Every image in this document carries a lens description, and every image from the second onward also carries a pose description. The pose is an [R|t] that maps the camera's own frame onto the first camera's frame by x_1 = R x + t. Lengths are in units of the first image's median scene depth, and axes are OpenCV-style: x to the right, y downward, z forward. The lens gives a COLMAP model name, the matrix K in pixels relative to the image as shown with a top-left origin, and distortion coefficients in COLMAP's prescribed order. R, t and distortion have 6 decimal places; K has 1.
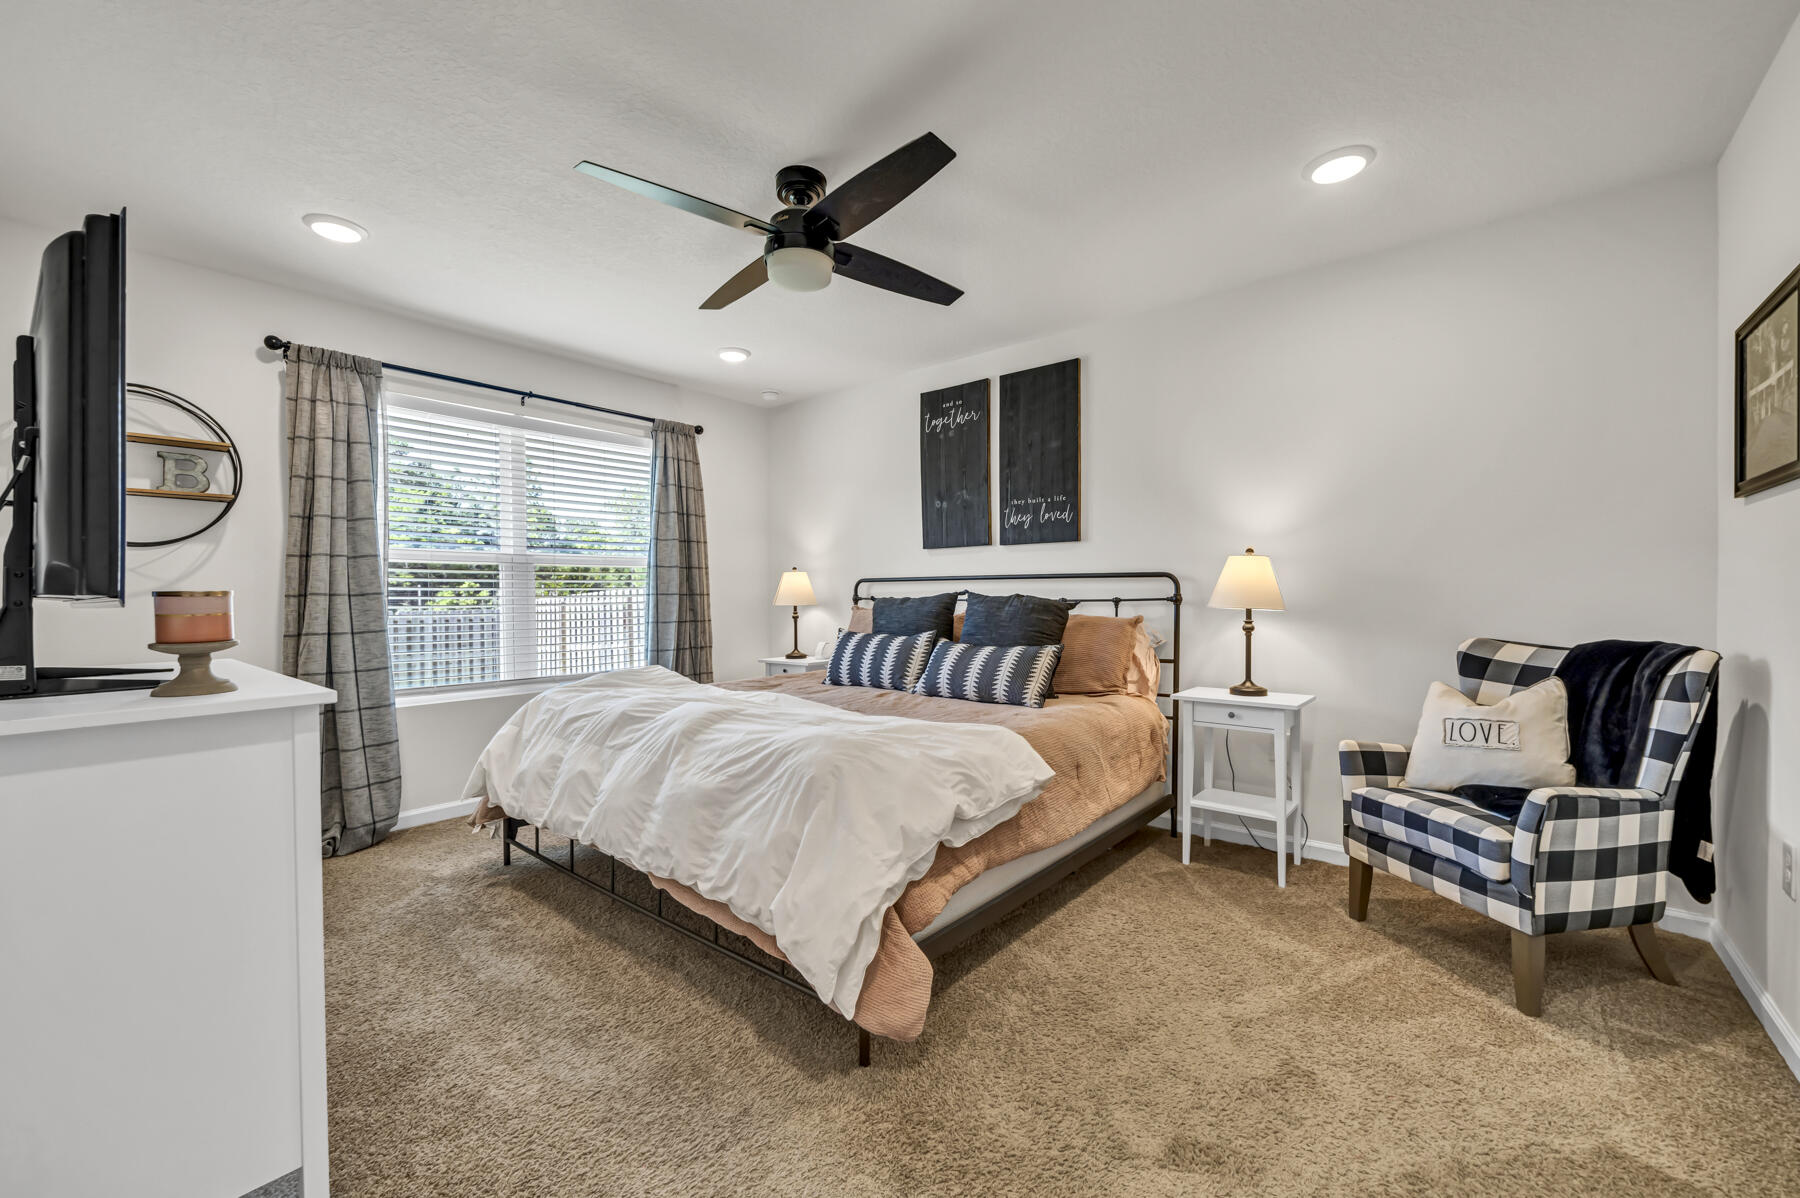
lens RADIAL K [[721.4, 0, 894.7], [0, 721.4, 596.3], [0, 0, 1]] dist [-0.001861, -0.000130]
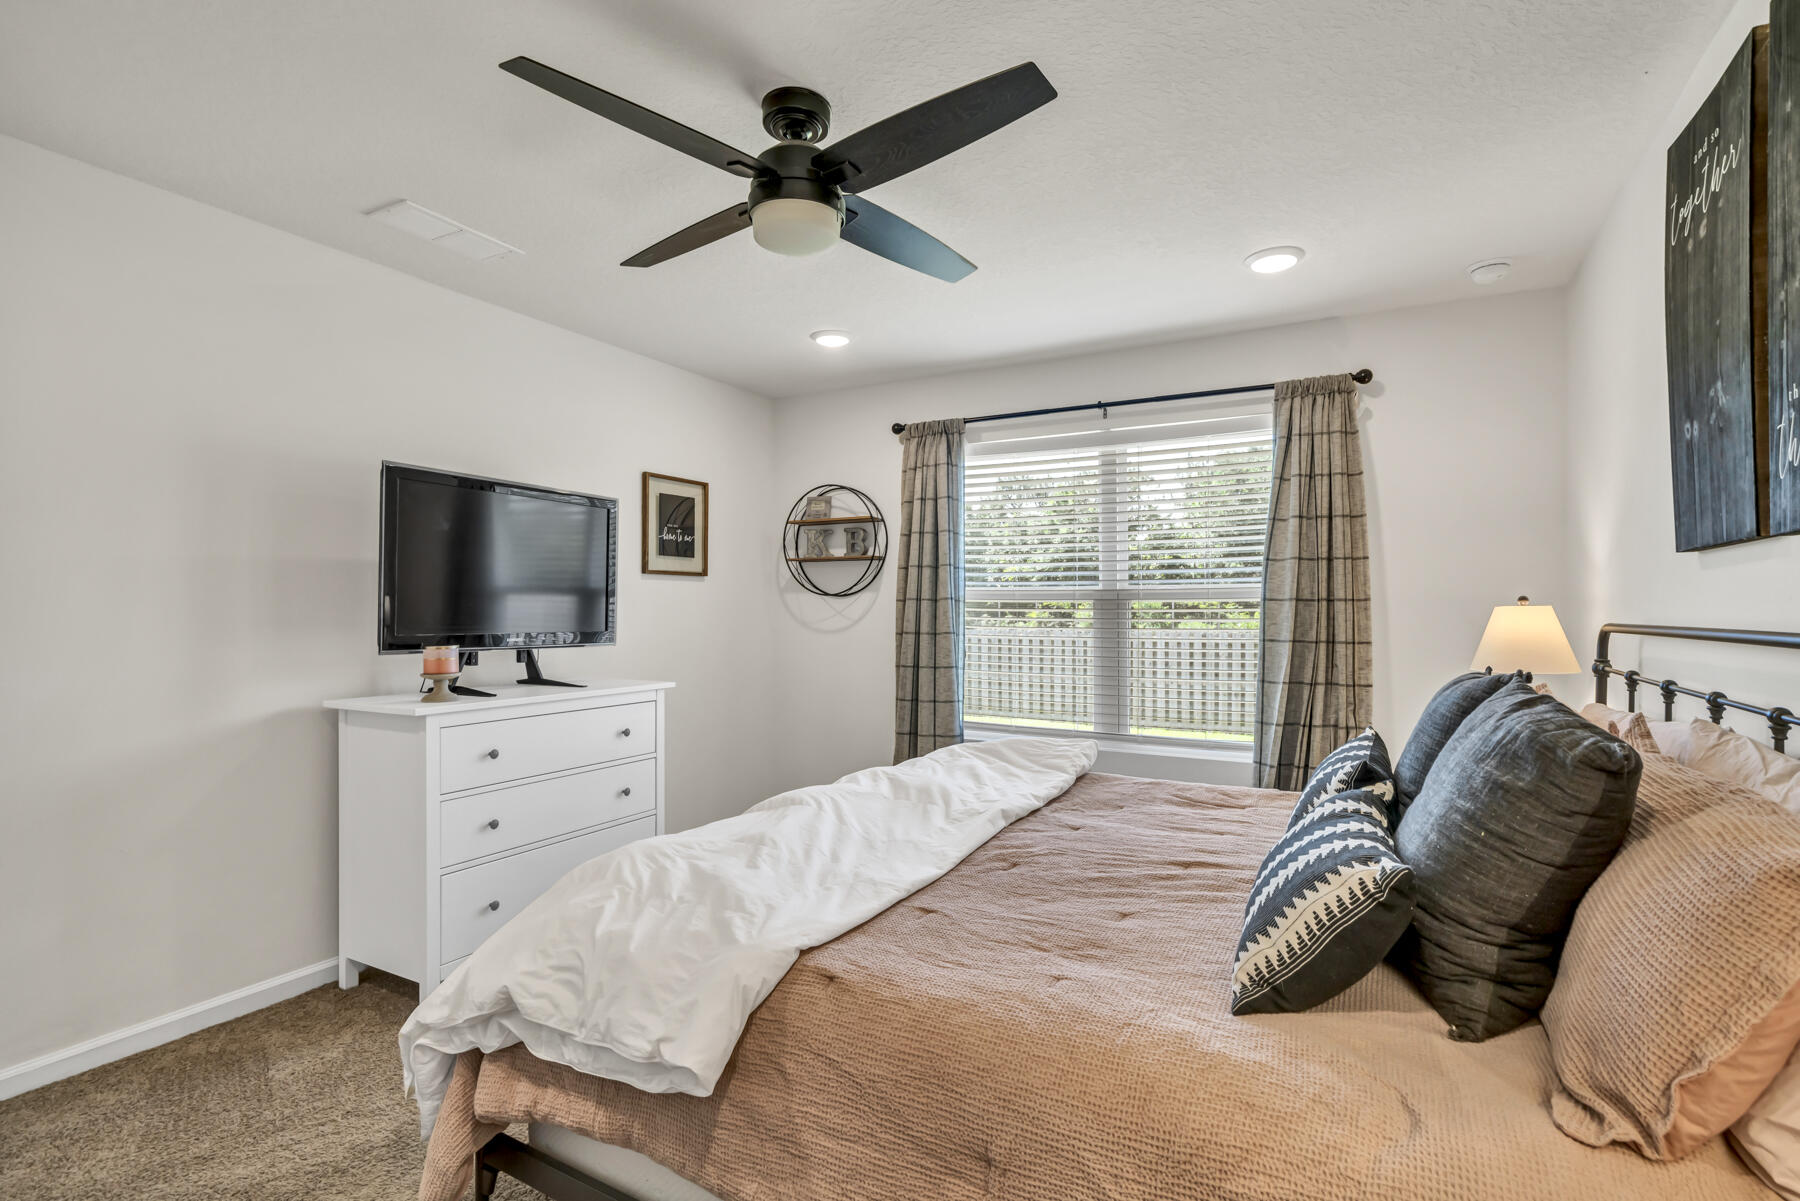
lens RADIAL K [[862.5, 0, 903.9], [0, 862.5, 600.8], [0, 0, 1]] dist [-0.000516, -0.000161]
pose [[0.180591, -0.001778, -0.983557, 0.478774], [-0.005857, 0.999979, -0.002884, -0.041861], [0.983541, 0.006282, 0.180576, 0.596296]]
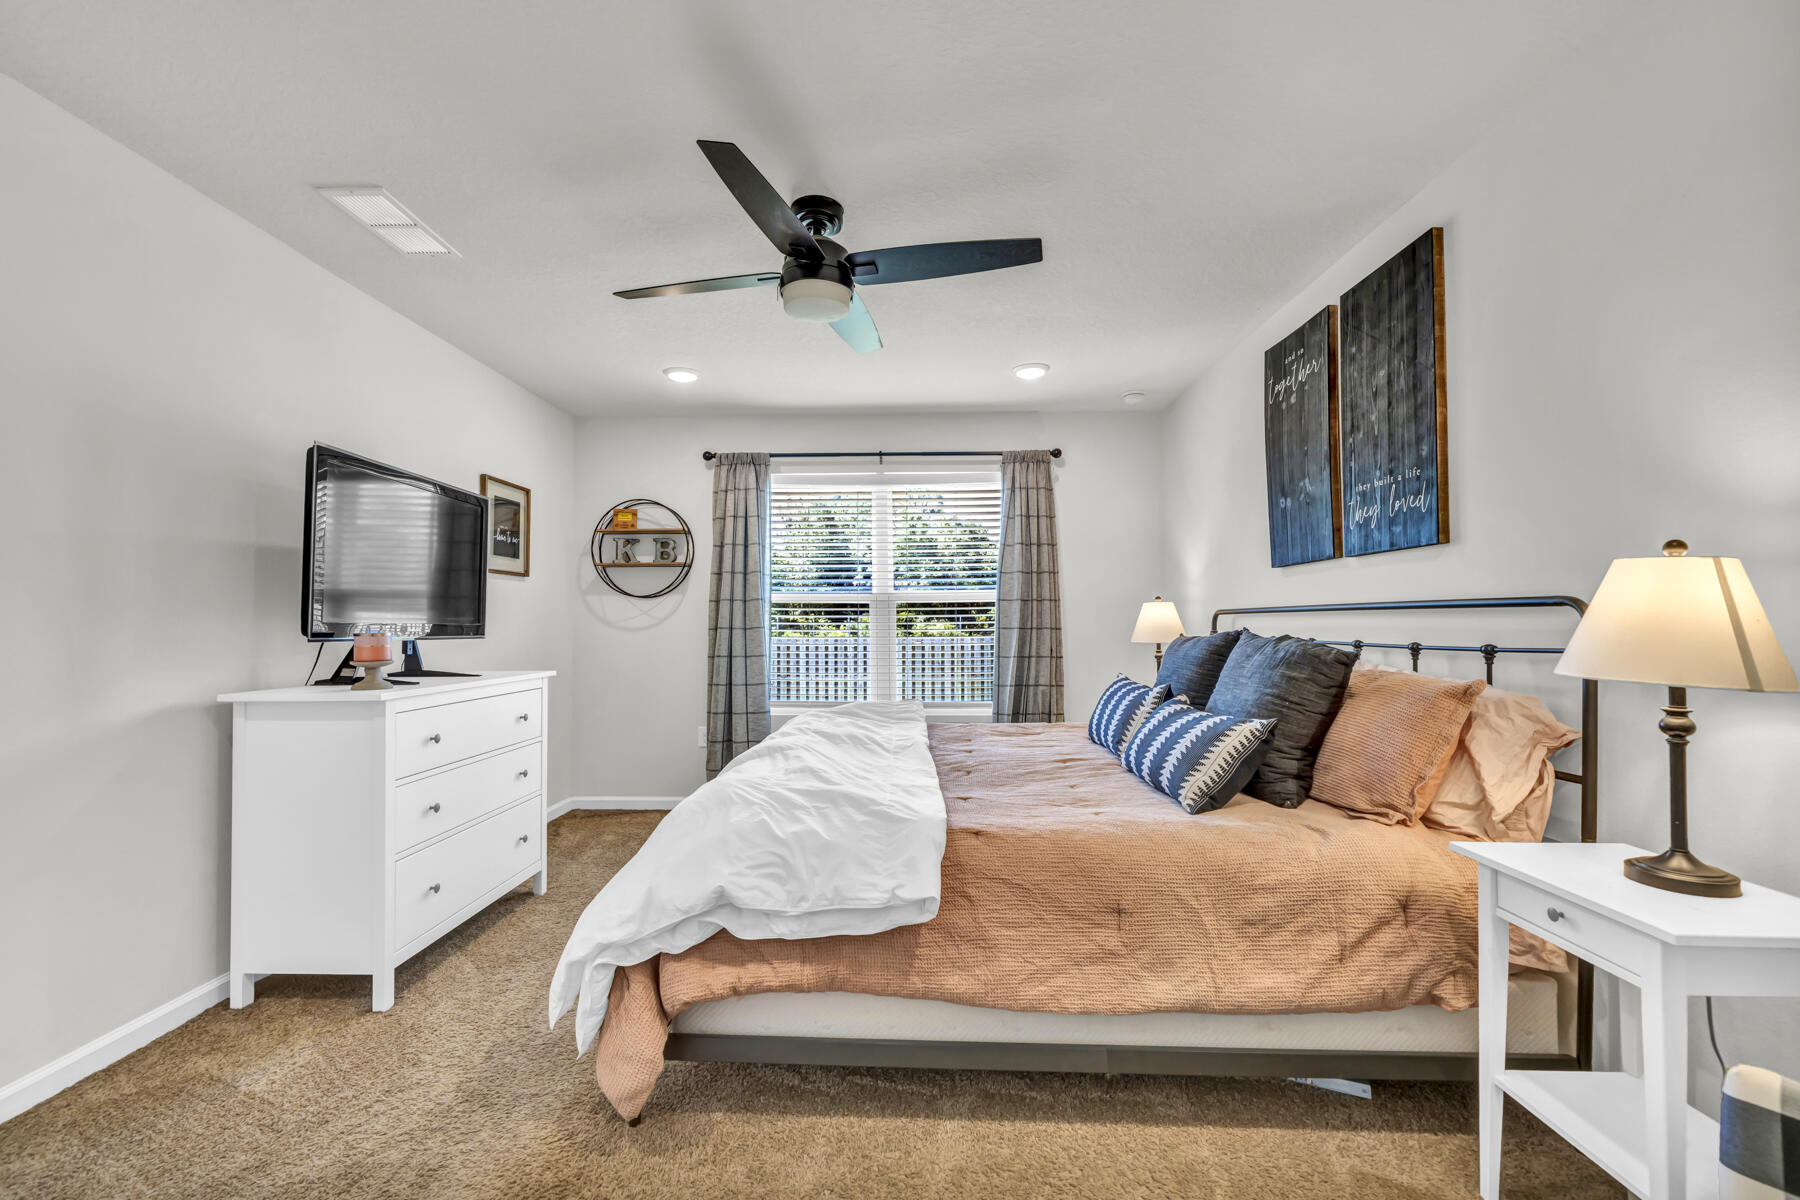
lens RADIAL K [[748.3, 0, 893.2], [0, 748.3, 601.8], [0, 0, 1]] dist [-0.001416, 0.000104]
pose [[0.614641, -0.019081, -0.788577, 0.451131], [-0.002436, 0.999657, -0.026087, -0.013819], [0.788804, 0.017955, 0.614383, 0.294543]]
